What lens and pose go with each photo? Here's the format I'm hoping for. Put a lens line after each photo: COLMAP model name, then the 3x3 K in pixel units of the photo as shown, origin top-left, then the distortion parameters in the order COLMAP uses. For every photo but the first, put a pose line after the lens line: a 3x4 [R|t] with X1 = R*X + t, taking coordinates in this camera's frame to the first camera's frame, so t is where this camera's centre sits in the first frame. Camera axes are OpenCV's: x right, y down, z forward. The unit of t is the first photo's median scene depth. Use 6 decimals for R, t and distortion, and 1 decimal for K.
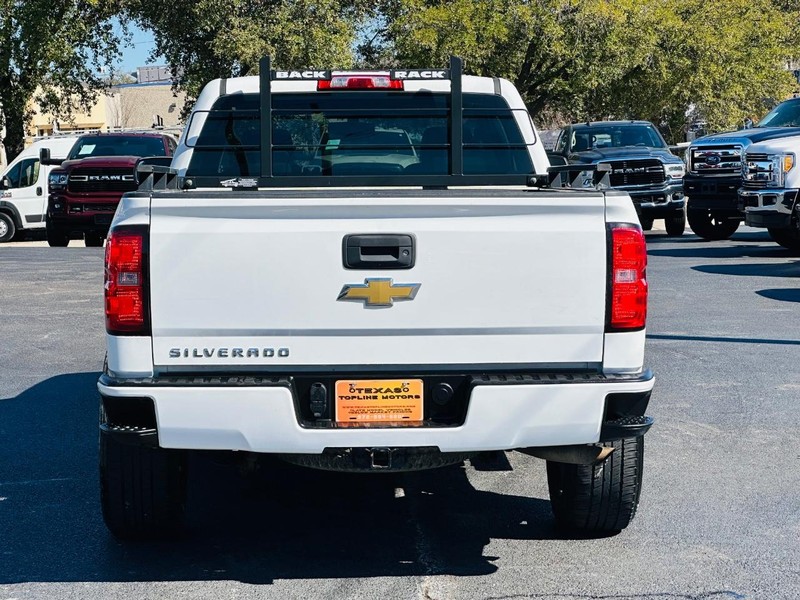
lens RADIAL K [[1976.9, 0, 341.9], [0, 1976.9, 253.7], [0, 0, 1]] dist [-0.020328, 0.000000]
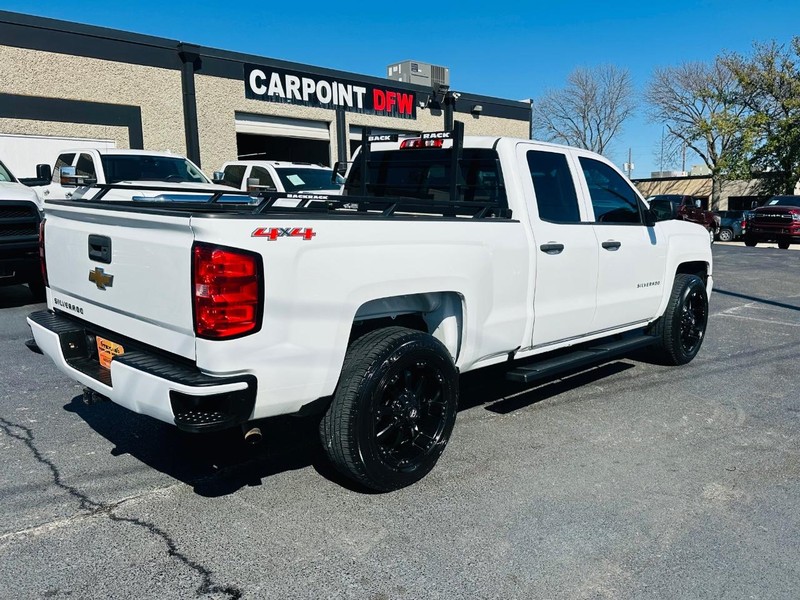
lens RADIAL K [[657.0, 0, 387.1], [0, 657.0, 296.8], [0, 0, 1]] dist [0.074914, -0.102529]
pose [[0.698069, 0.138581, -0.702492, 0.479471], [-0.073448, 0.989776, 0.122269, -0.038519], [0.712254, -0.033756, 0.701110, 0.811766]]
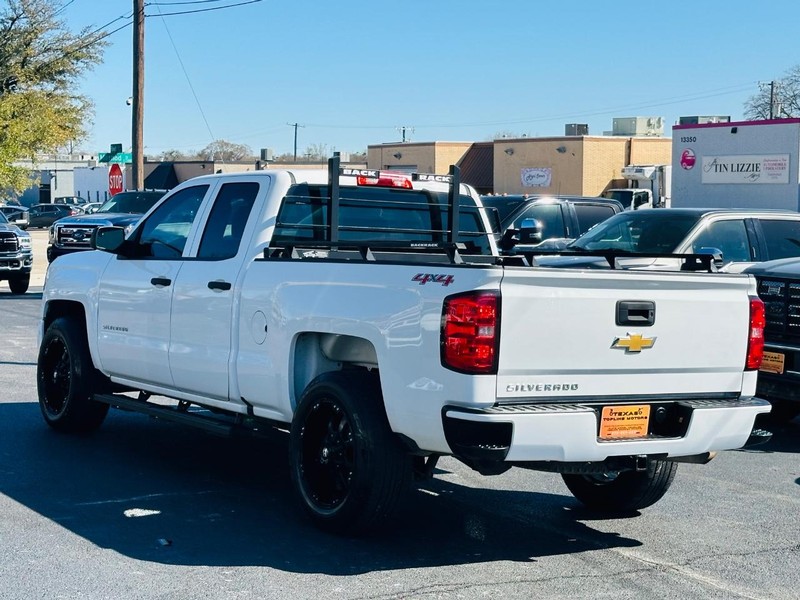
lens RADIAL K [[1526.7, 0, 396.7], [0, 1526.7, 305.8], [0, 0, 1]] dist [0.175577, 0.000000]
pose [[0.840423, 0.018475, 0.541616, -0.698007], [-0.017691, 0.999821, -0.006654, 0.003704], [-0.541642, -0.003989, 0.840600, 0.185606]]
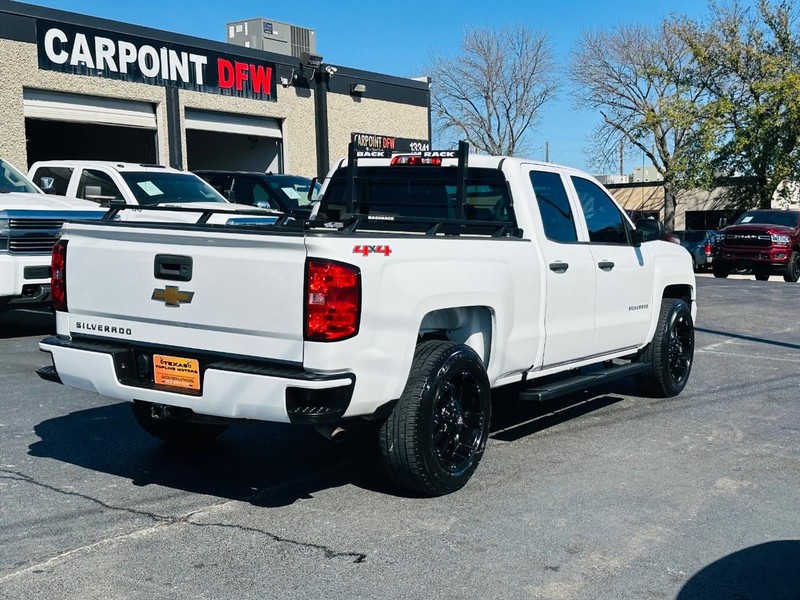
lens RADIAL K [[1048.0, 0, 383.6], [0, 1048.0, 284.8], [0, 0, 1]] dist [0.113178, 0.000000]
pose [[0.823840, 0.073679, -0.562013, 0.567436], [-0.068640, 0.997187, 0.030112, -0.021681], [0.562651, 0.013769, 0.826580, 0.453193]]
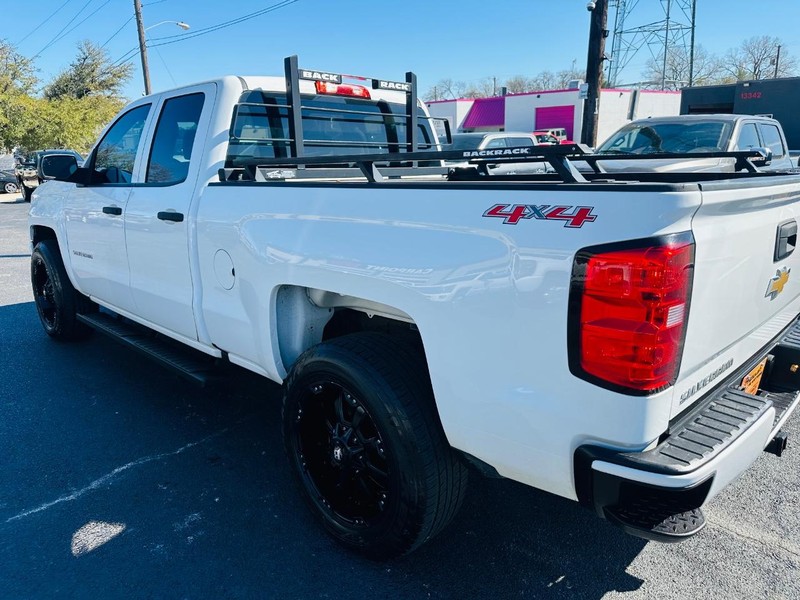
lens RADIAL K [[576.4, 0, 406.9], [0, 576.4, 306.2], [0, 0, 1]] dist [0.027530, -0.037582]
pose [[0.710053, -0.168687, 0.683644, -0.305783], [0.038841, 0.978786, 0.201170, -0.033162], [-0.703076, -0.116288, 0.701542, 0.920020]]
